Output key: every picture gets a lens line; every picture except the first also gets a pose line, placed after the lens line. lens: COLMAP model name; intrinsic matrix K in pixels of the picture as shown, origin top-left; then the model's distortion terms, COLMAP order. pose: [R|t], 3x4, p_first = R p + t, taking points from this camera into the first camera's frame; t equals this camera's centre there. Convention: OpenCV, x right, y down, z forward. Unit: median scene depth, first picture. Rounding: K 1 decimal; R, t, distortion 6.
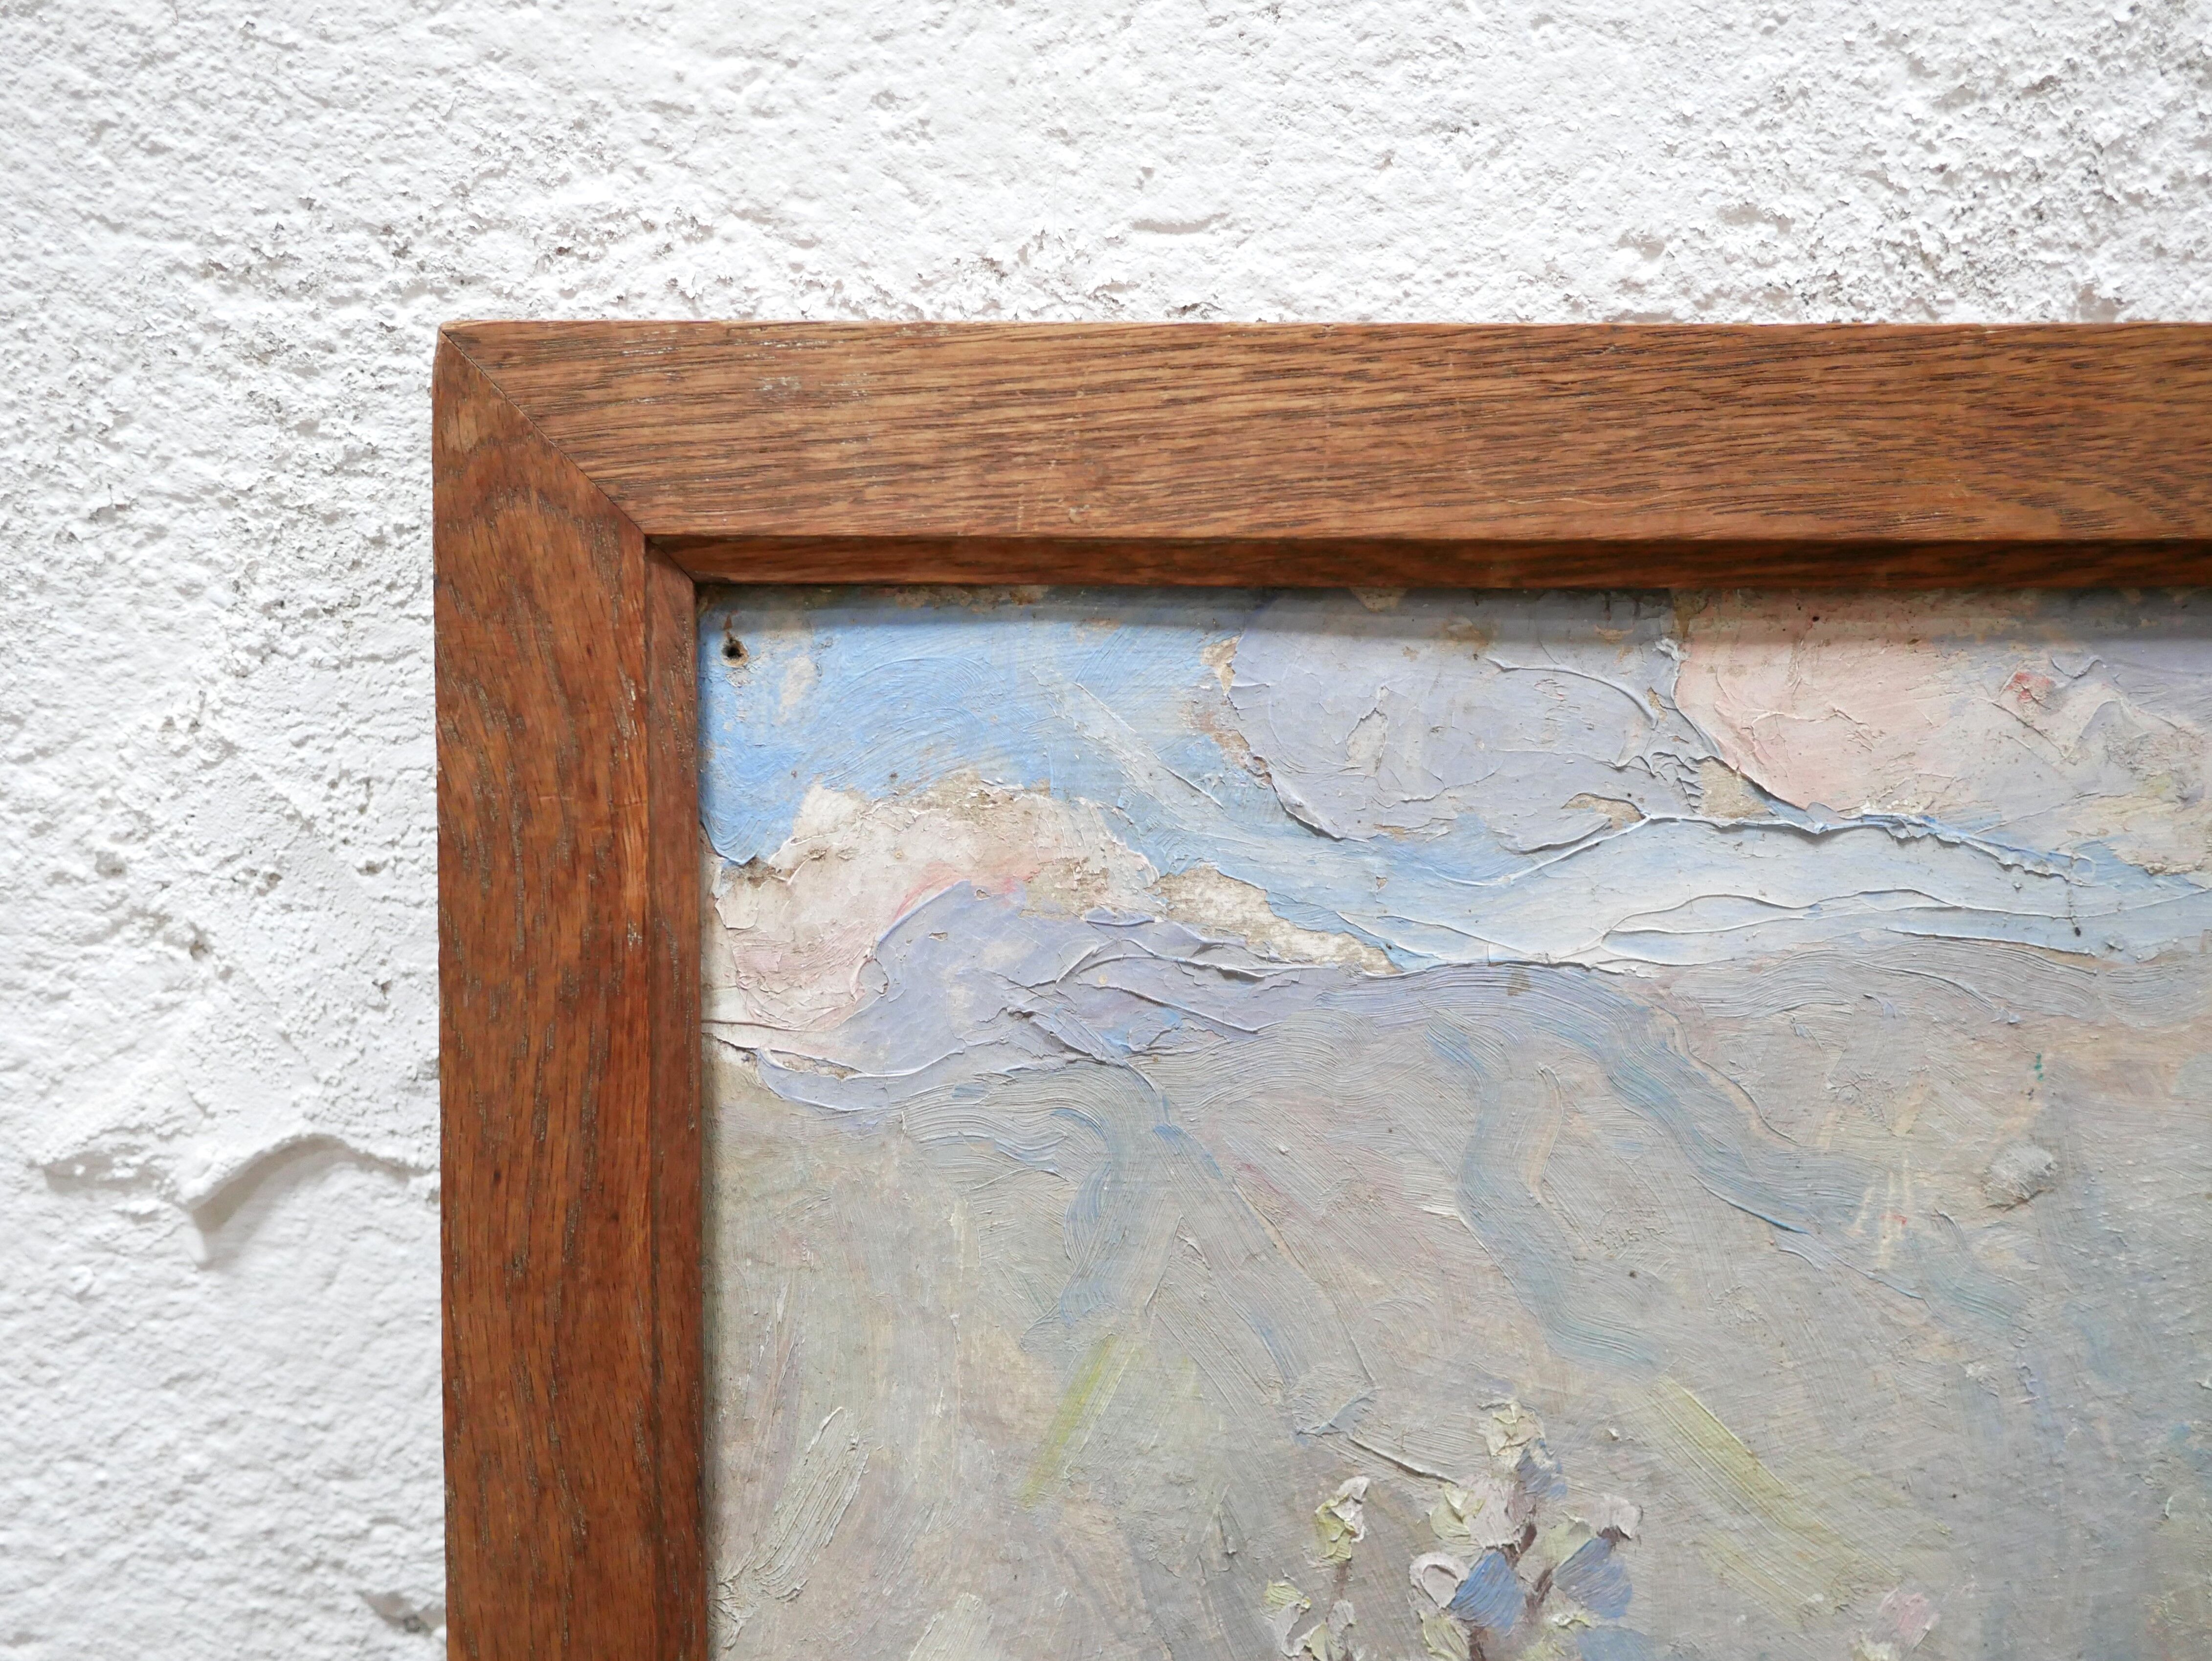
lens RADIAL K [[2506.2, 0, 1103.0], [0, 2506.2, 821.3], [0, 0, 1]] dist [-0.014056, 0.000000]
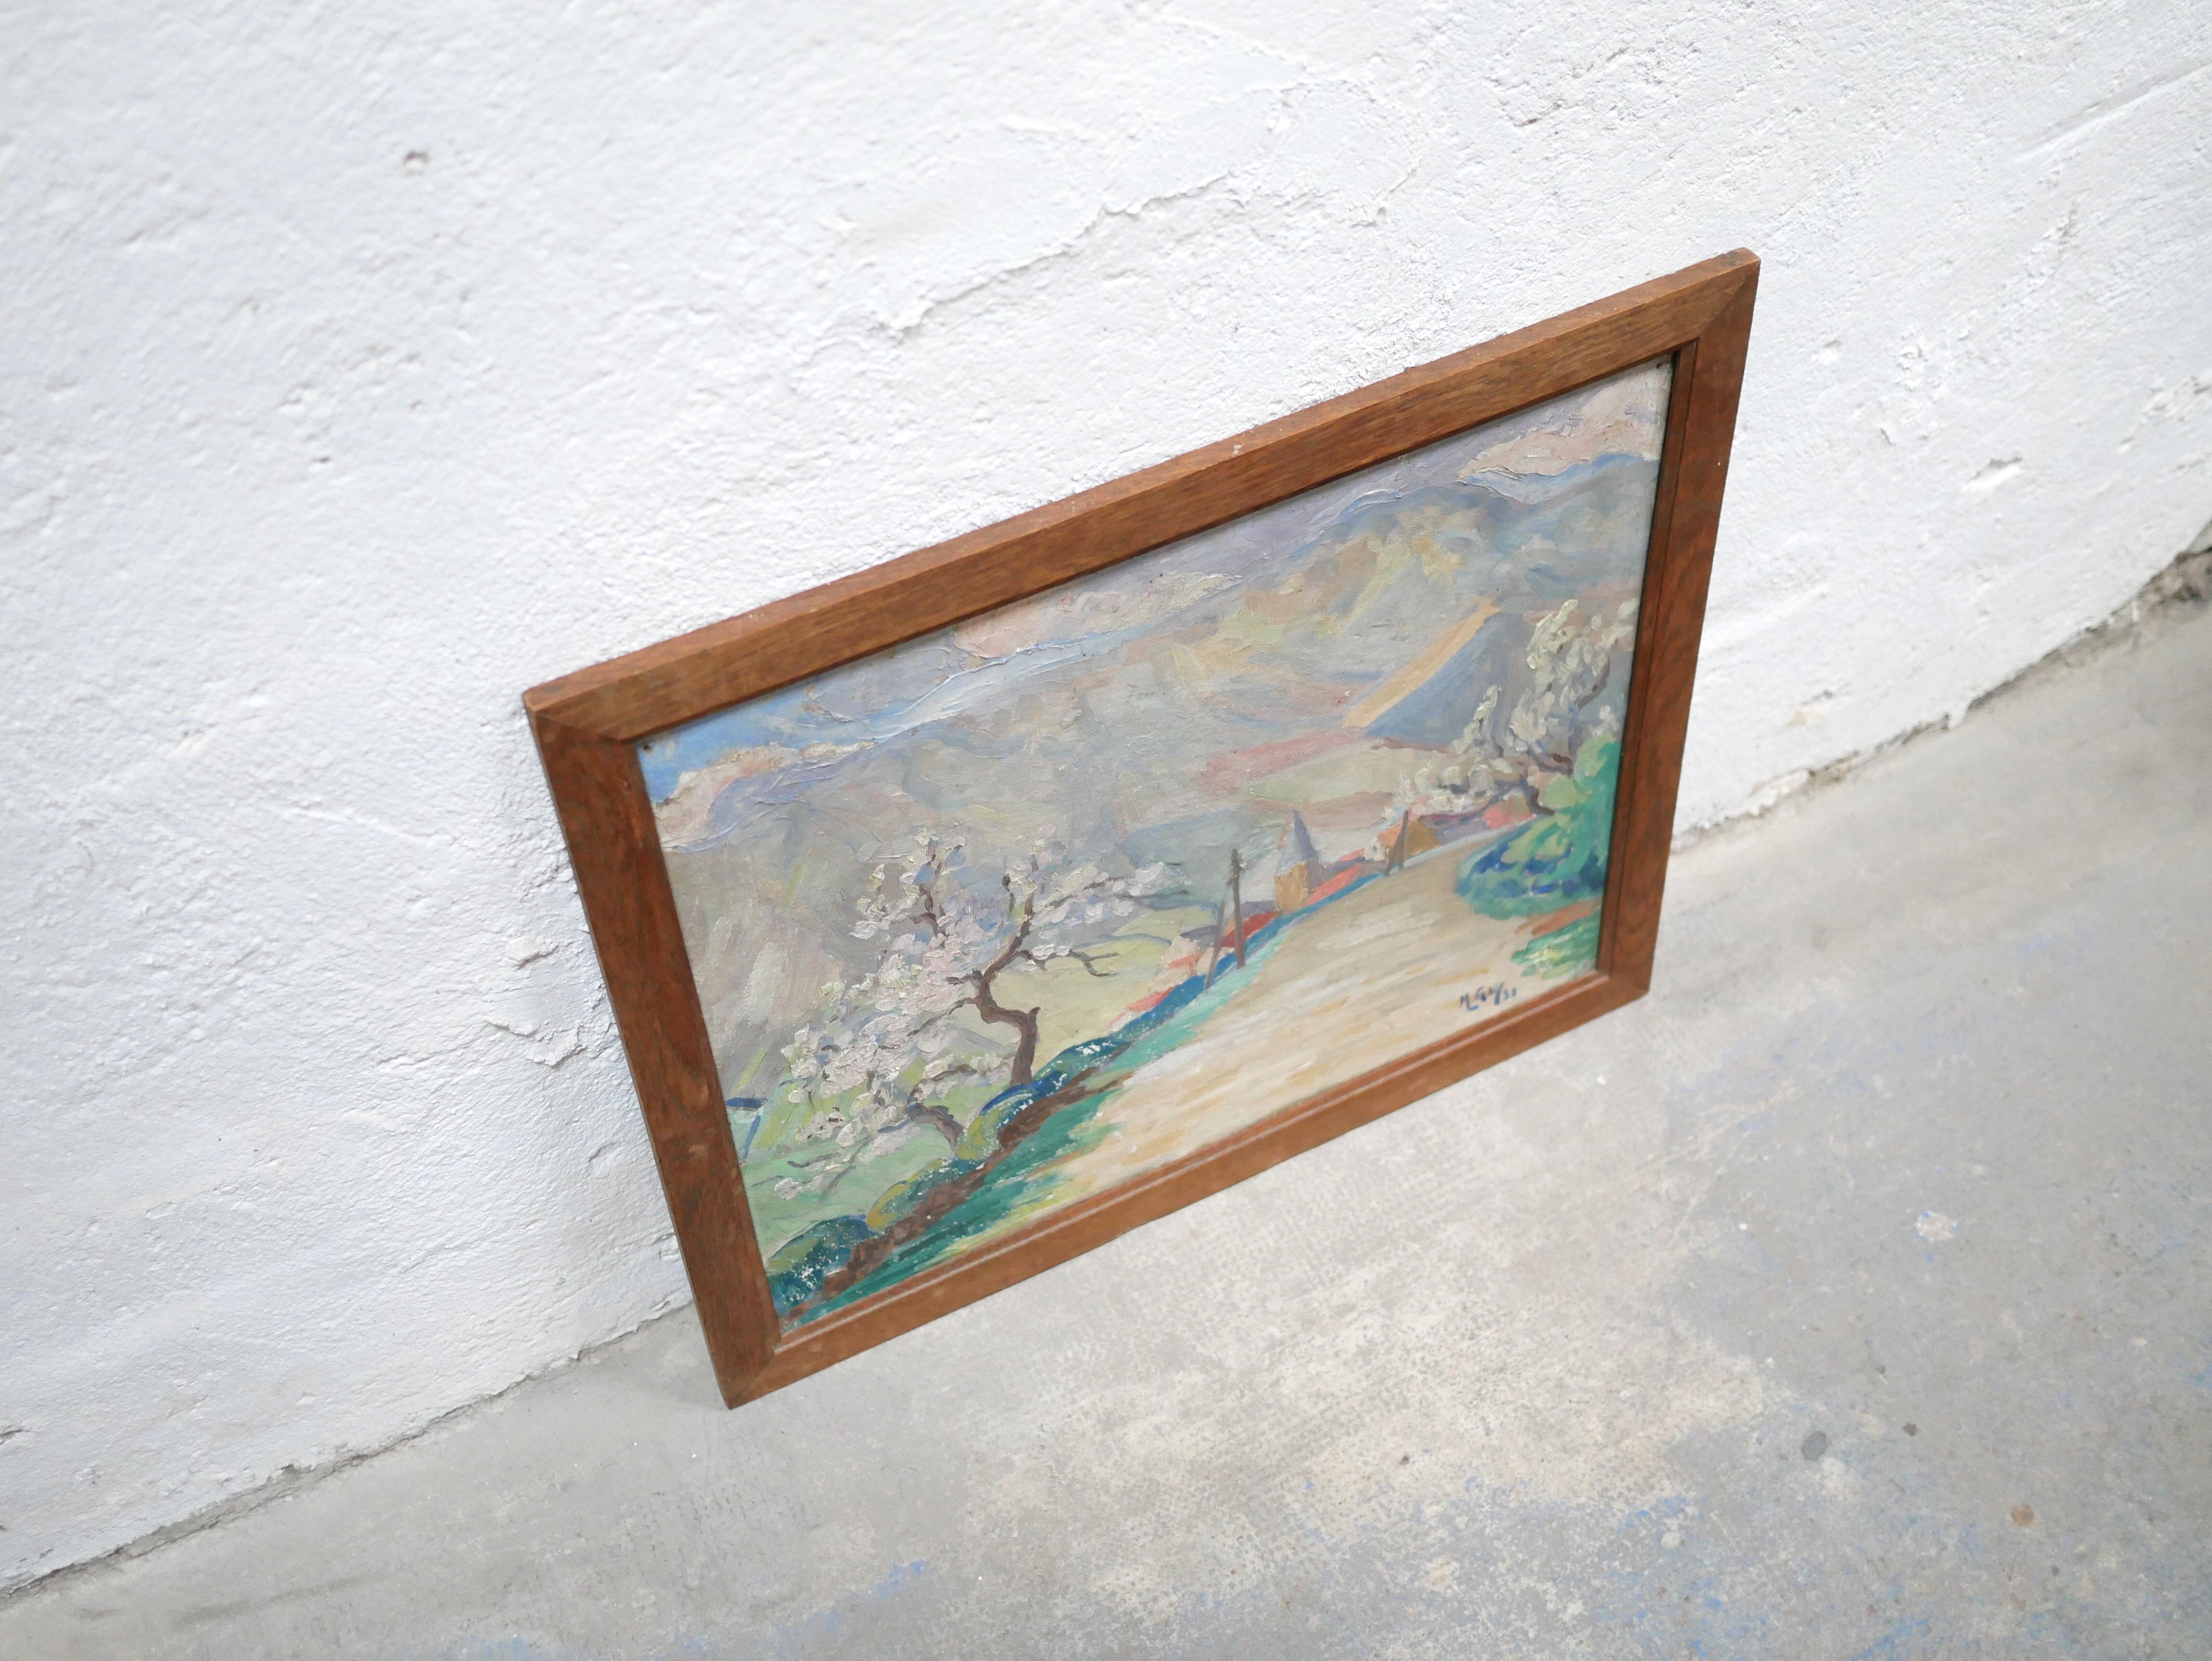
lens RADIAL K [[2506.1, 0, 1124.5], [0, 2506.1, 845.0], [0, 0, 1]] dist [-0.014056, 0.000000]
pose [[0.877355, -0.366135, 0.310151, -0.576784], [0.048425, 0.710620, 0.701907, -1.889702], [-0.477392, -0.600803, 0.641196, -1.072193]]
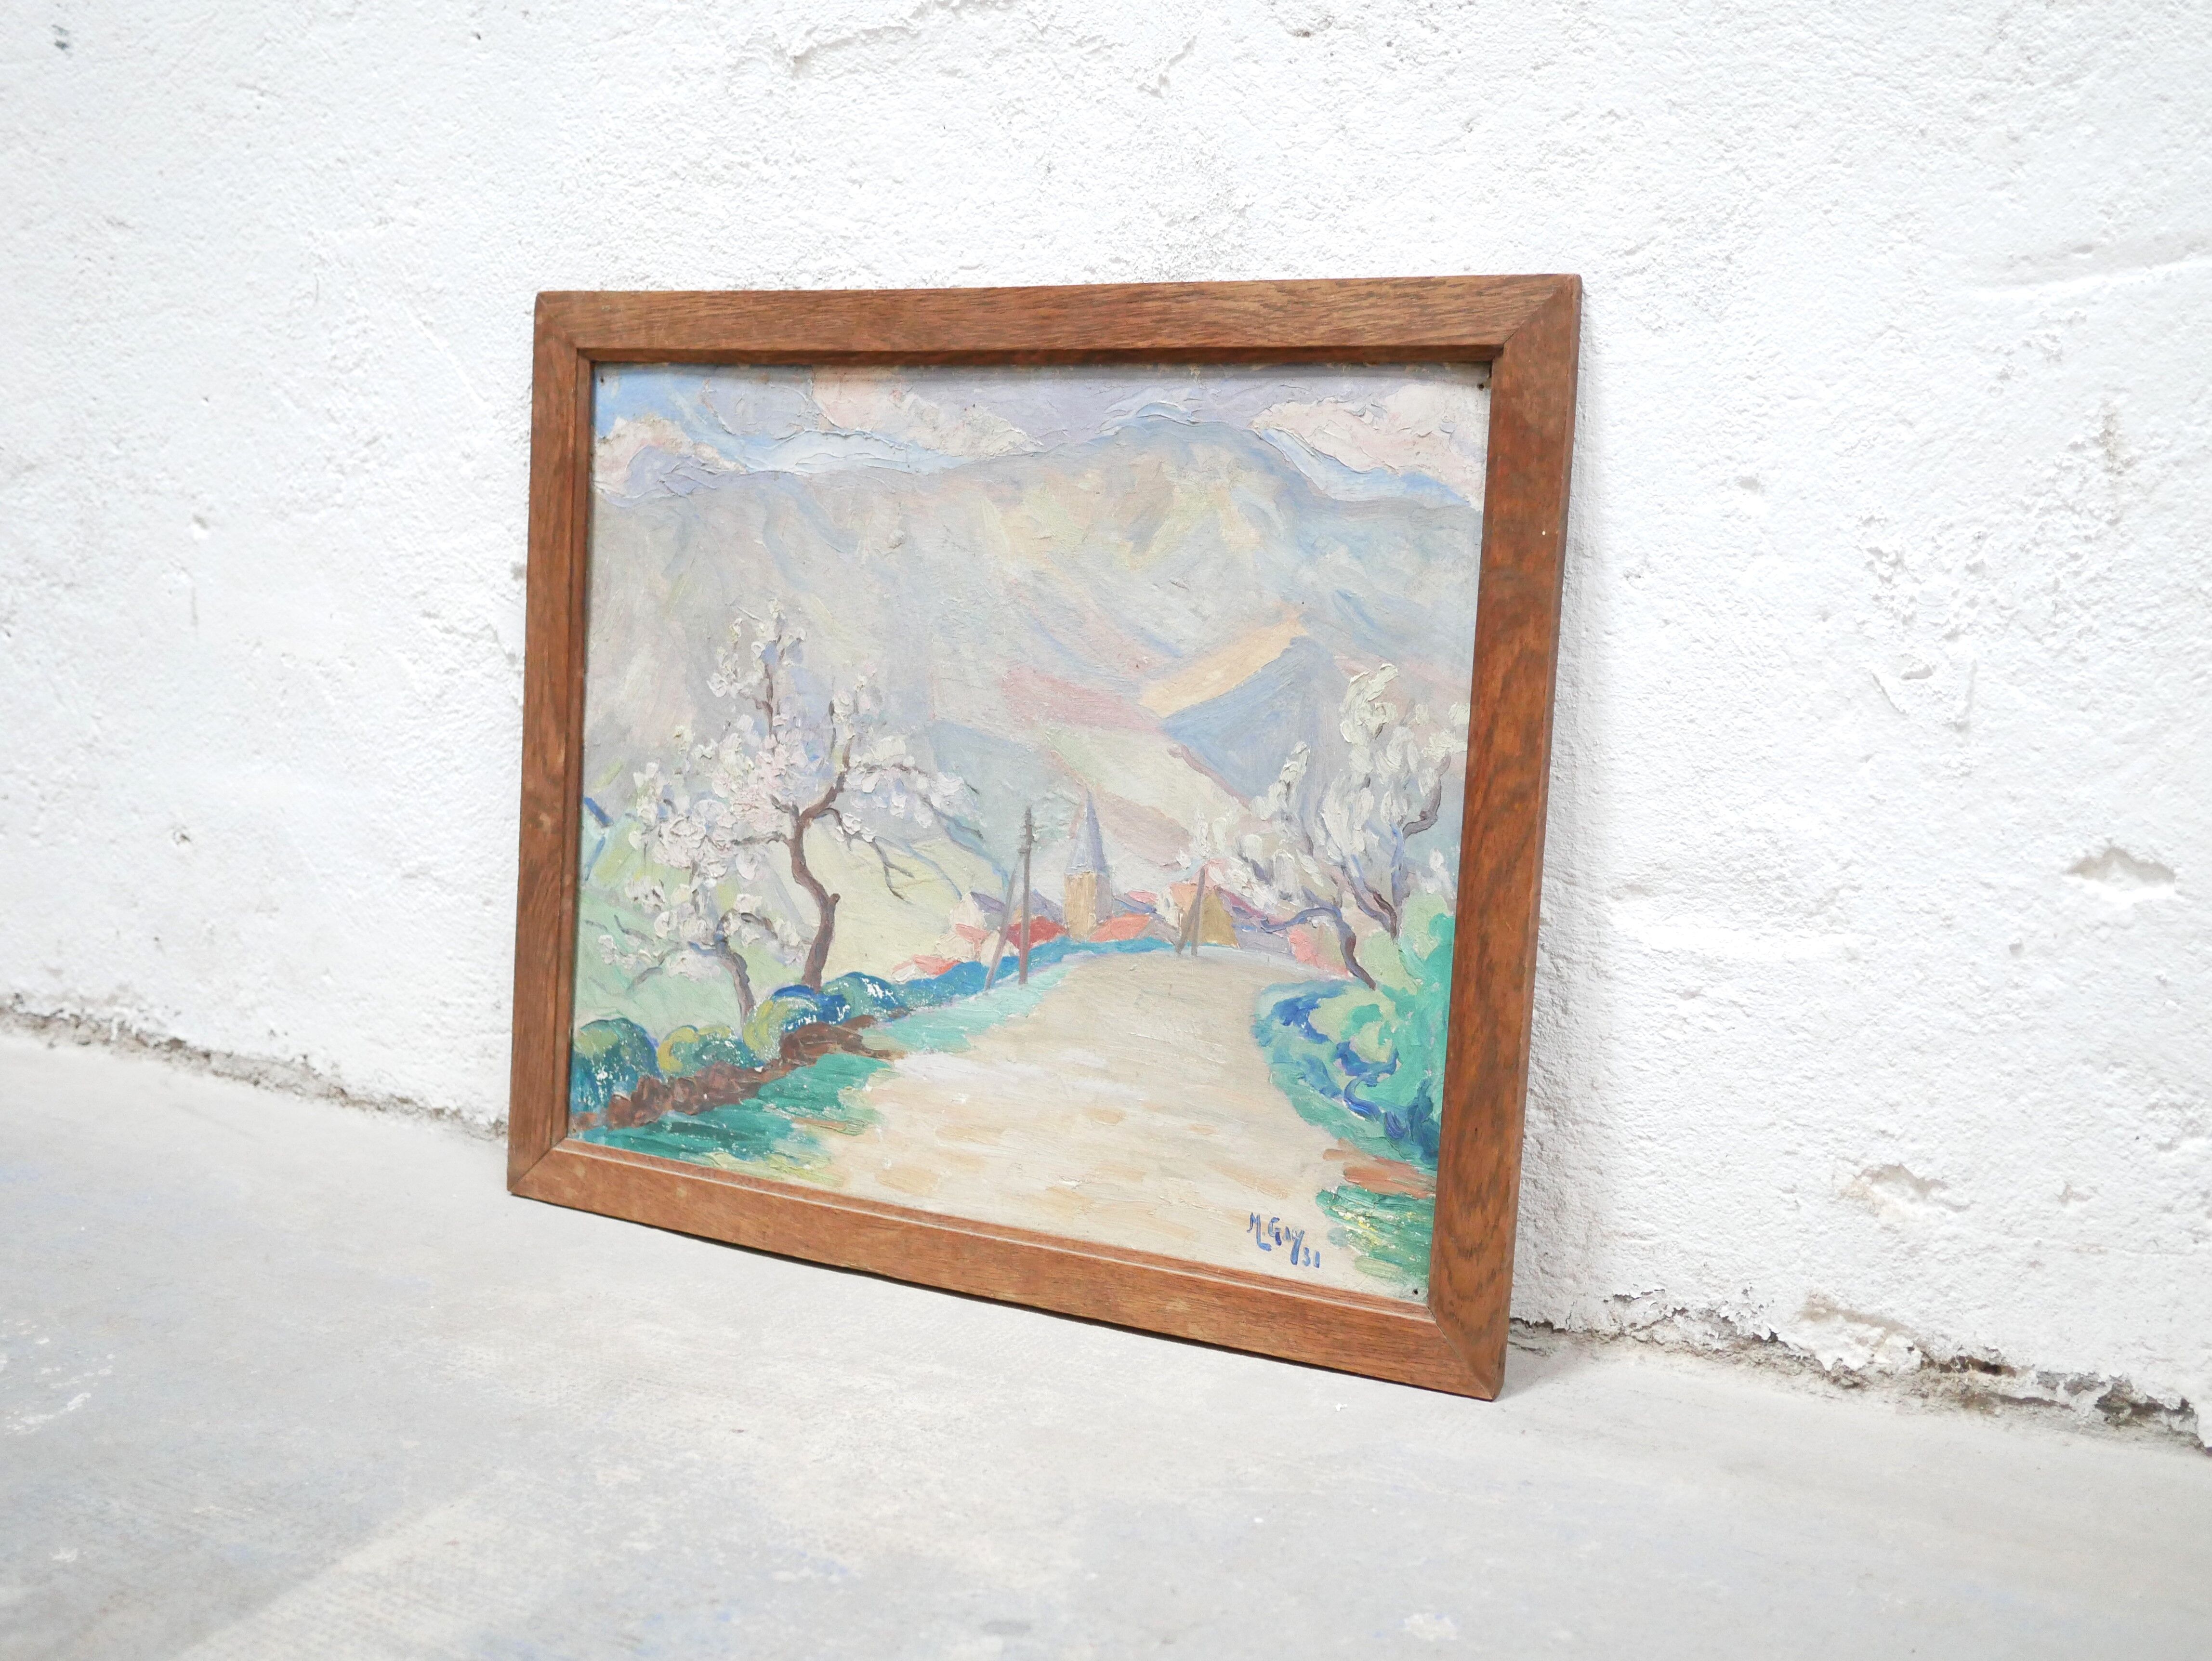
lens RADIAL K [[2506.1, 0, 1094.3], [0, 2506.1, 823.0], [0, 0, 1]] dist [-0.014056, 0.000000]
pose [[0.882530, 0.092732, -0.461022, 2.252359], [-0.064777, 0.994991, 0.076135, 0.253647], [0.465773, -0.037327, 0.884116, -1.947669]]
